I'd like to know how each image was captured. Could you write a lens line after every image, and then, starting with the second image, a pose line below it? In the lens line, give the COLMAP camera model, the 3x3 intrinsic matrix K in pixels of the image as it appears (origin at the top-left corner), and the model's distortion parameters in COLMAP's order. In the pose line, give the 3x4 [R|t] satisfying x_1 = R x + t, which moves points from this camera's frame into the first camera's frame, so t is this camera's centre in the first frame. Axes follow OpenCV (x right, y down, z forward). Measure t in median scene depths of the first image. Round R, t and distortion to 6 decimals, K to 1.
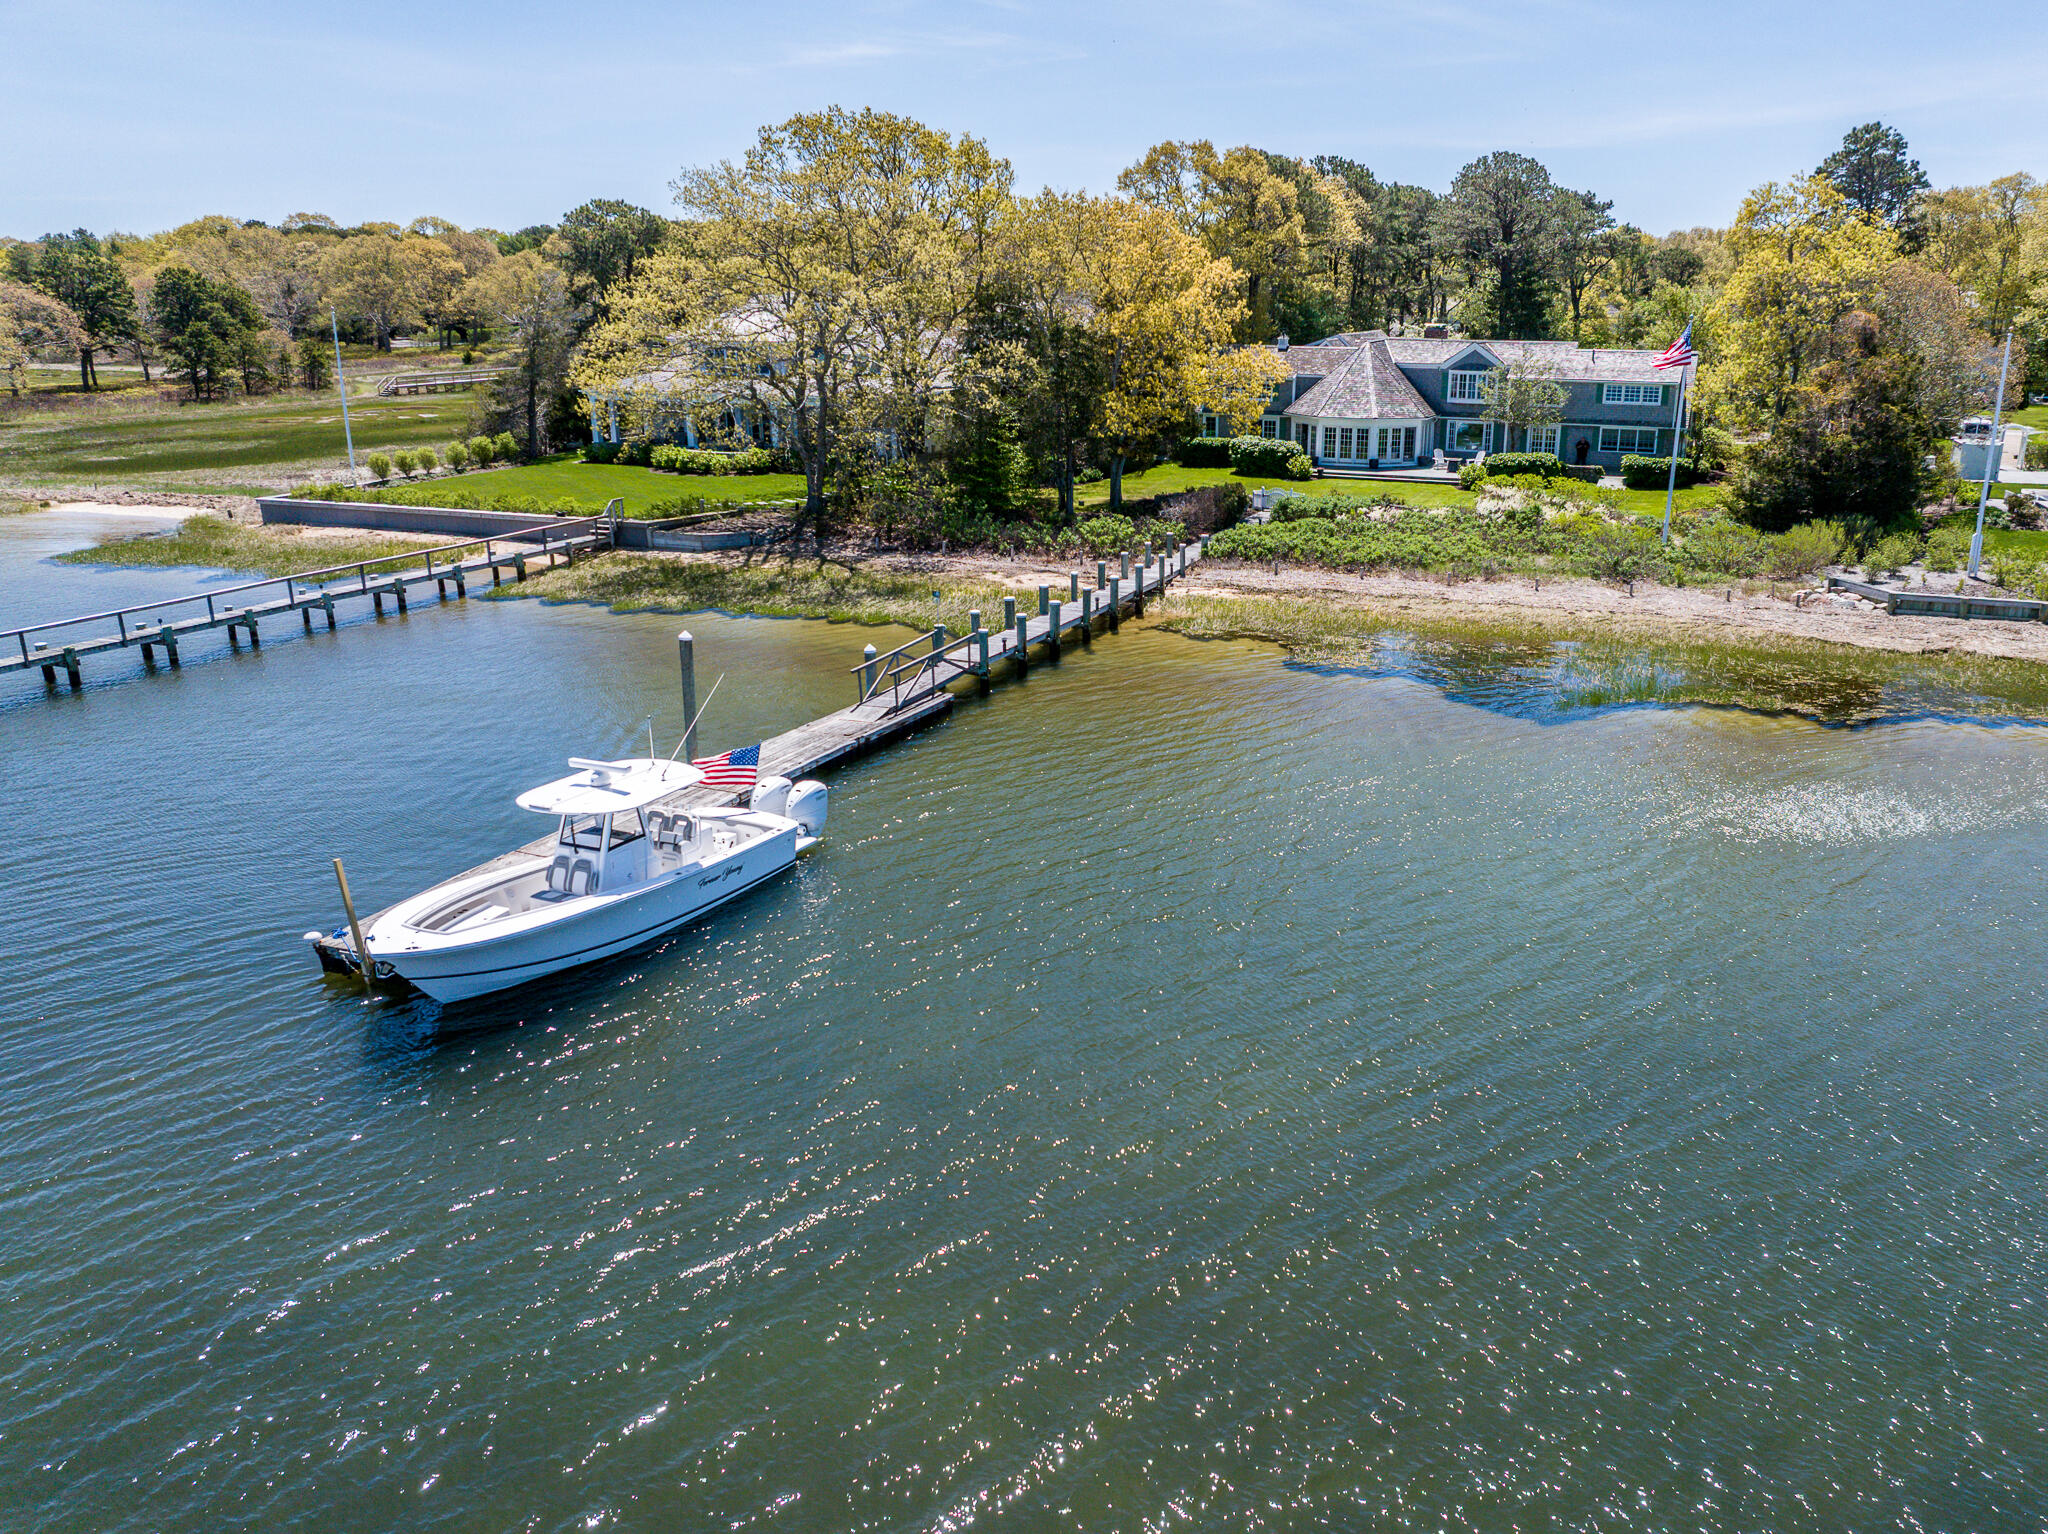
lens RADIAL K [[1591.2, 0, 1143.2], [0, 1591.2, 839.6], [0, 0, 1]] dist [-0.021573, -0.006754]
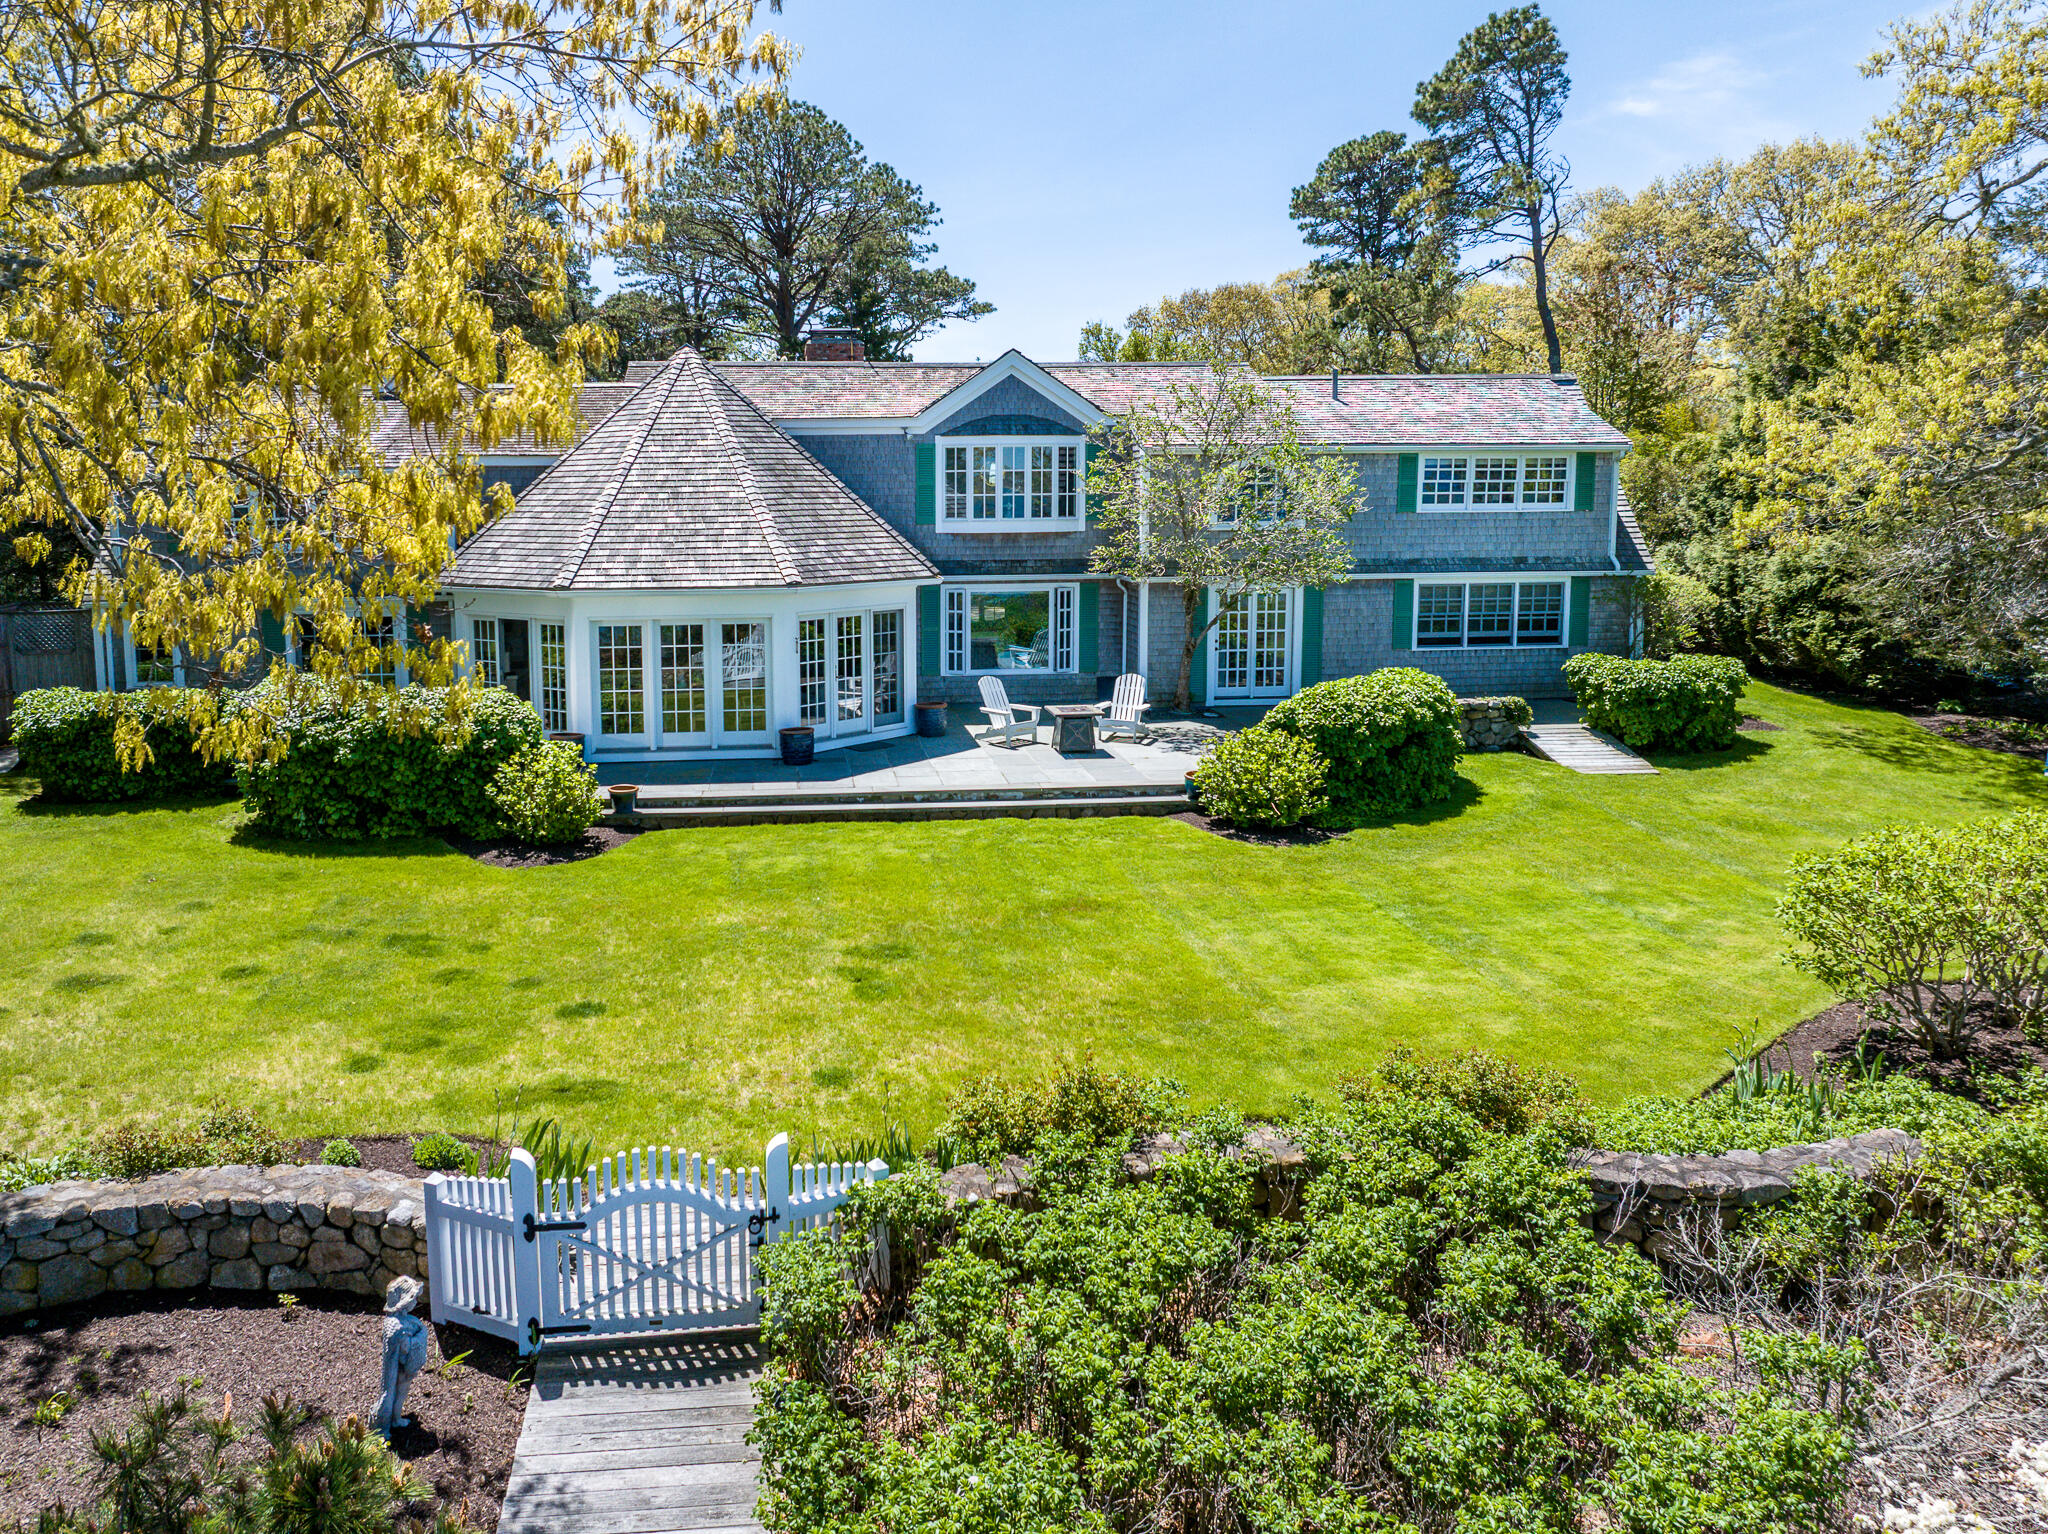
lens RADIAL K [[1482.4, 0, 897.3], [0, 1482.4, 672.4], [0, 0, 1]] dist [-0.000322, 0.001010]
pose [[0.893803, -0.066448, 0.443509, 0.055592], [0.160683, 0.970753, -0.178383, -0.234241], [-0.418685, 0.230703, 0.878339, 0.893771]]
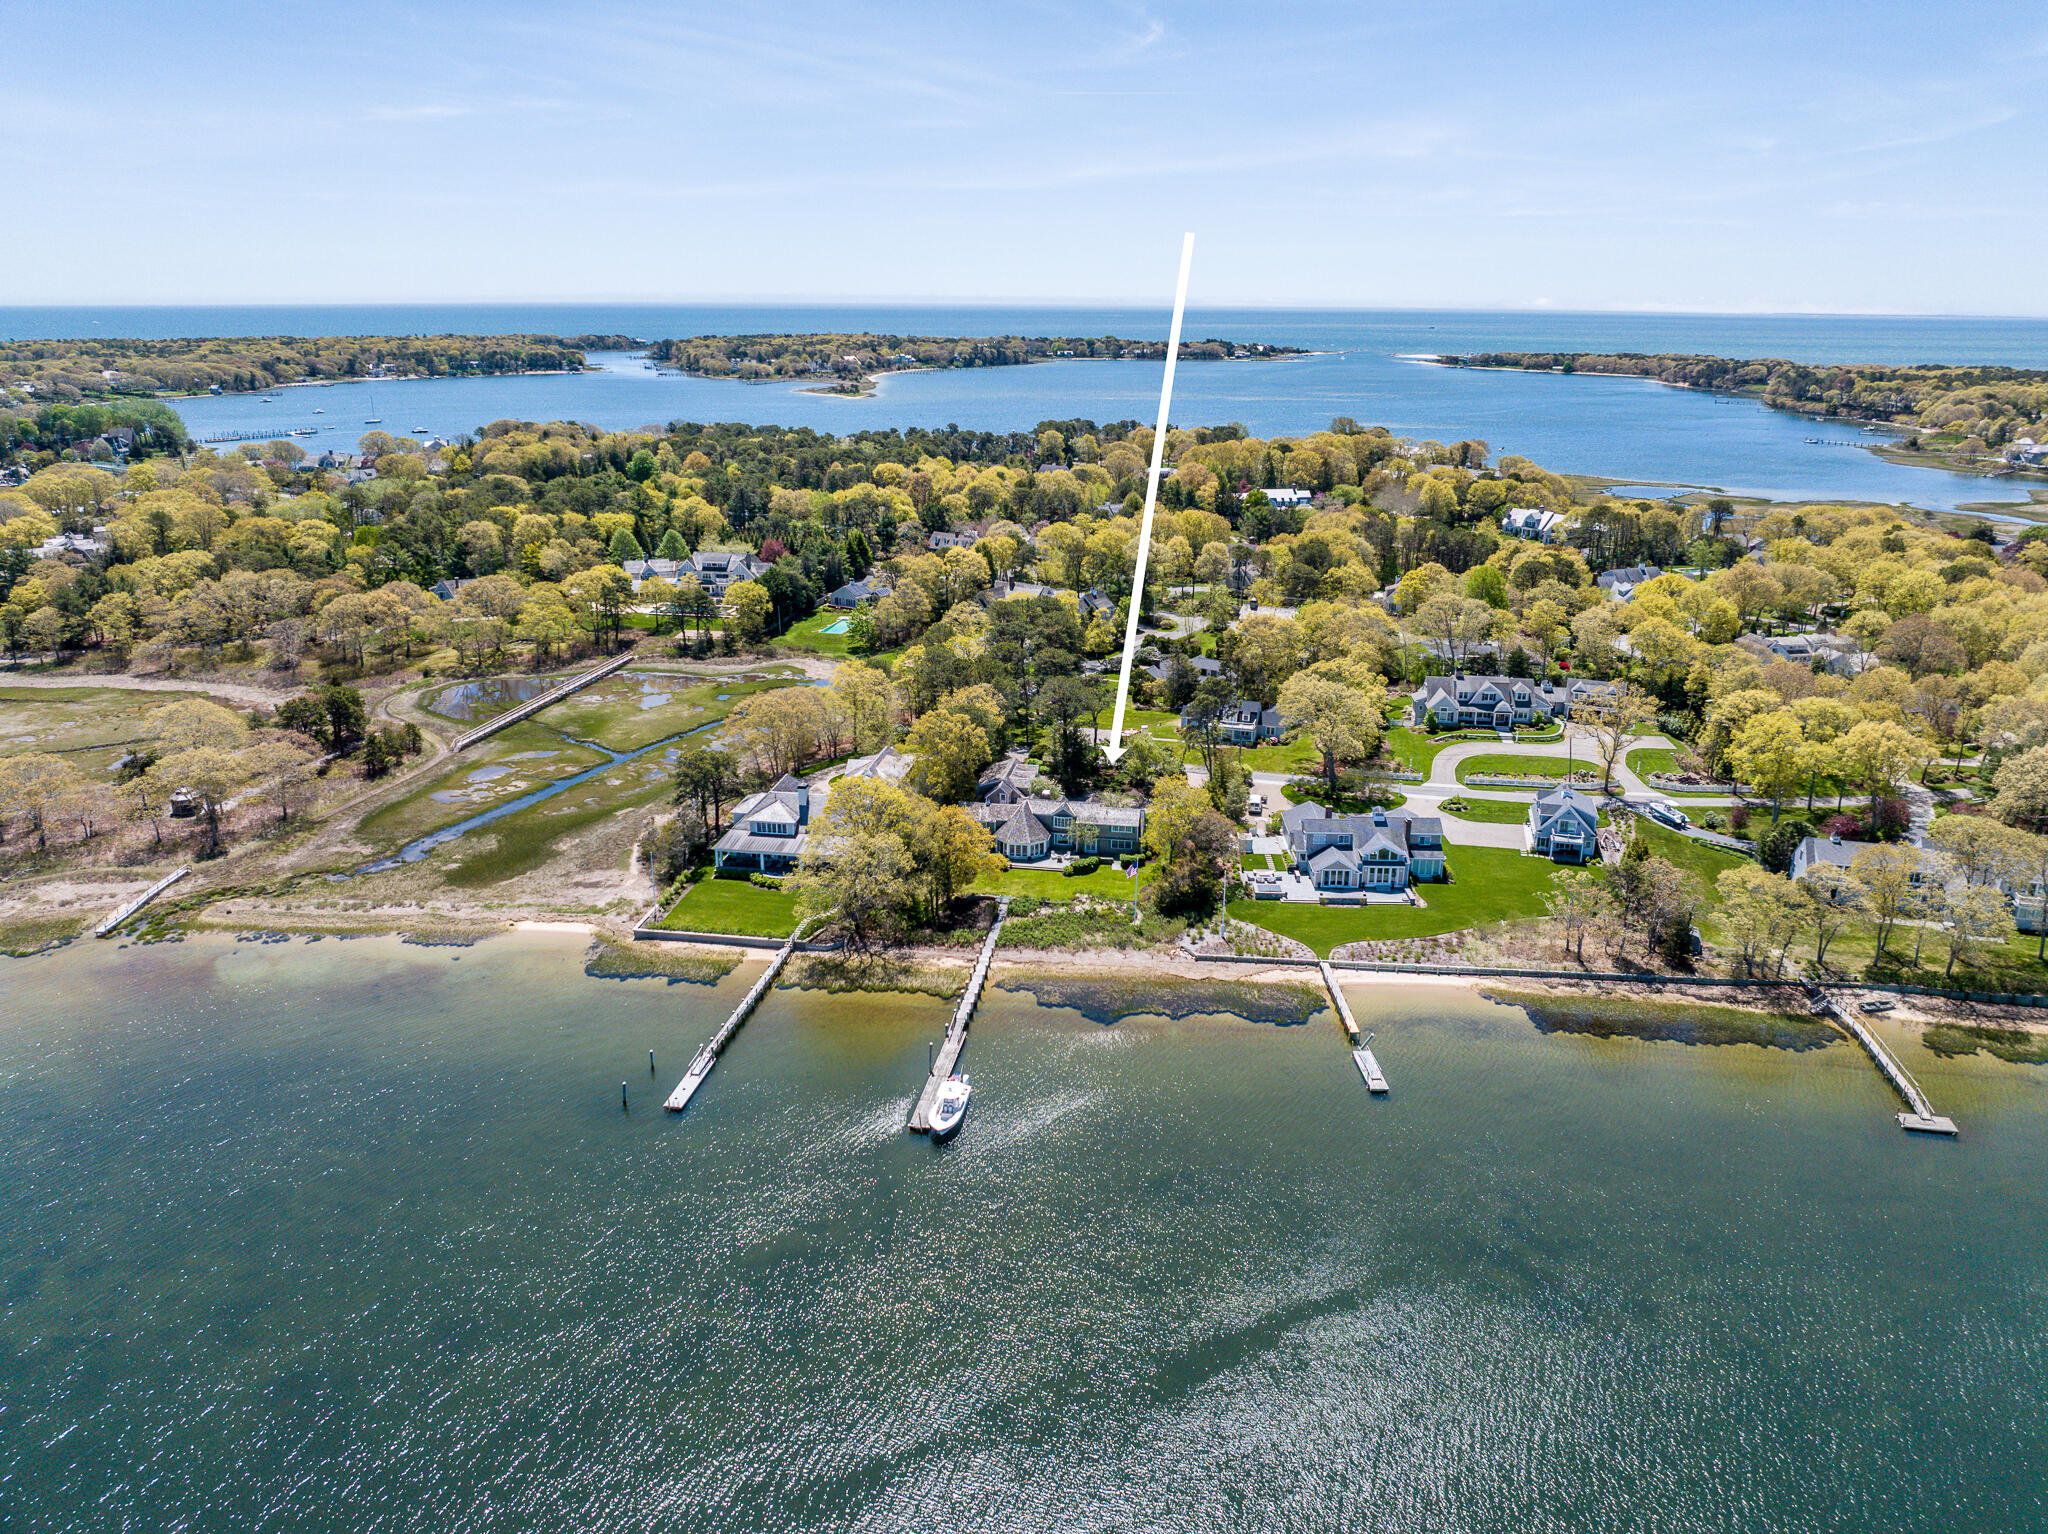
lens RADIAL K [[1426.9, 0, 1024.0], [0, 1426.9, 767.0], [0, 0, 1]] dist [0.001941, -0.042264]
pose [[0.975338, -0.068150, 0.209931, -0.411026], [0.072158, 0.997327, -0.011485, -0.423368], [-0.208587, 0.026350, 0.977649, -1.546379]]
